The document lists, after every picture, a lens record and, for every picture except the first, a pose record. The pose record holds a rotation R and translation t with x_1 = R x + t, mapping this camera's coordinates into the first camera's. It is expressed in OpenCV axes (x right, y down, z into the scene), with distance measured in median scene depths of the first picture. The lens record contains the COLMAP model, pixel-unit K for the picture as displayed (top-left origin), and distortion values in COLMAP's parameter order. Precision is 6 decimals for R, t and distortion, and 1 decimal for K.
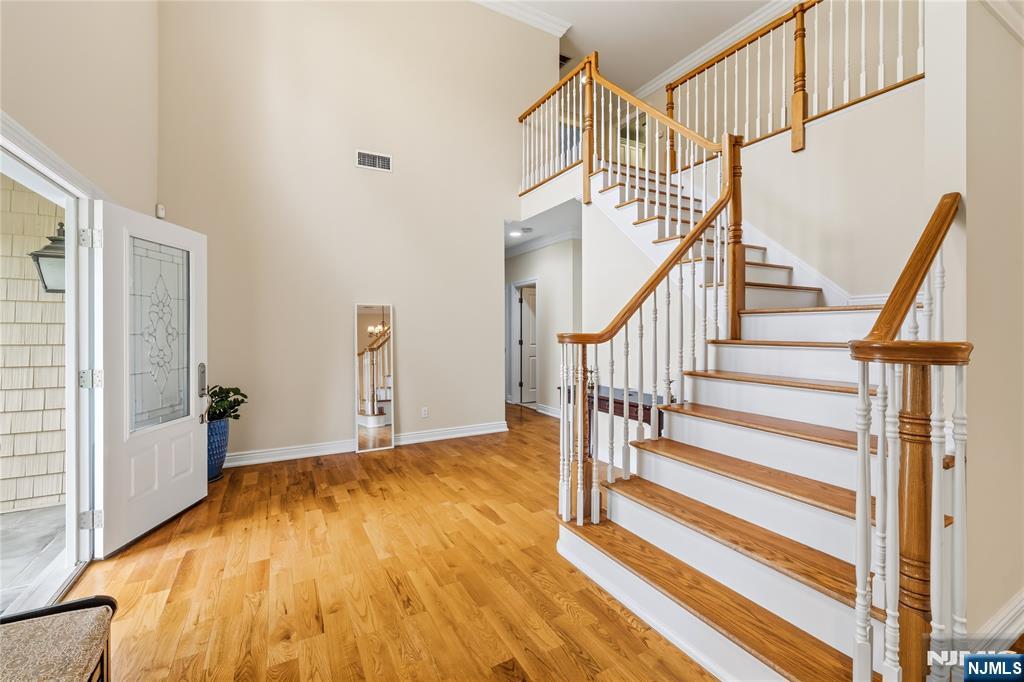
lens RADIAL K [[440.7, 0, 512.0], [0, 440.7, 328.5], [0, 0, 1]] dist [-0.000475, -0.000071]
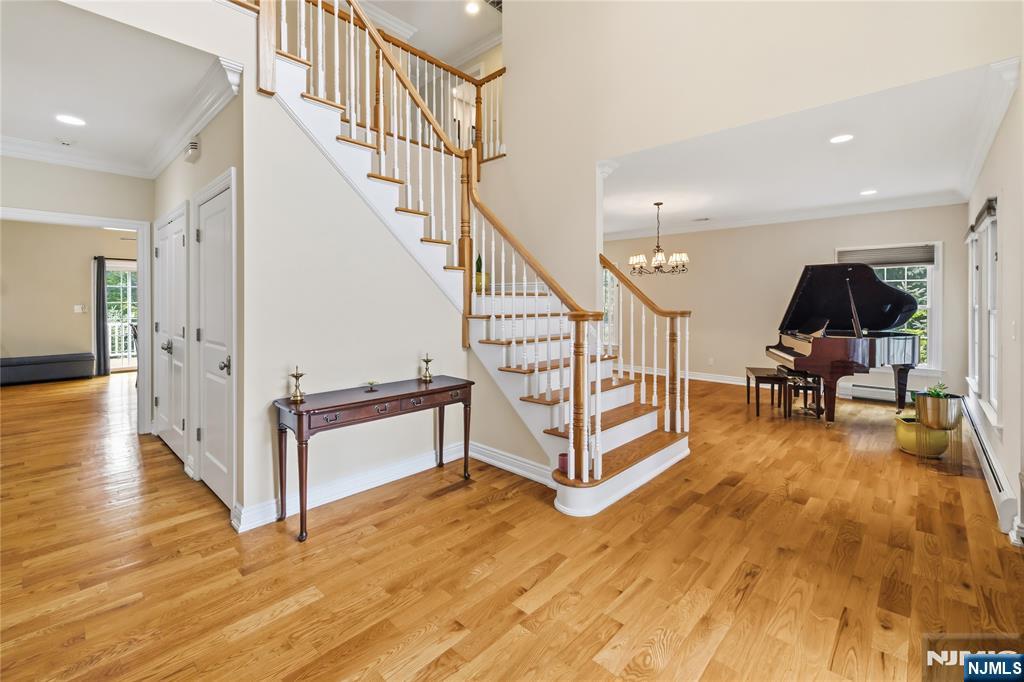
lens RADIAL K [[440.7, 0, 512.0], [0, 440.7, 328.5], [0, 0, 1]] dist [-0.000475, -0.000071]
pose [[-0.313455, -0.049237, 0.948326, -0.950062], [0.007207, 0.998503, 0.054224, -0.010738], [-0.949576, 0.023832, -0.312631, 1.728849]]
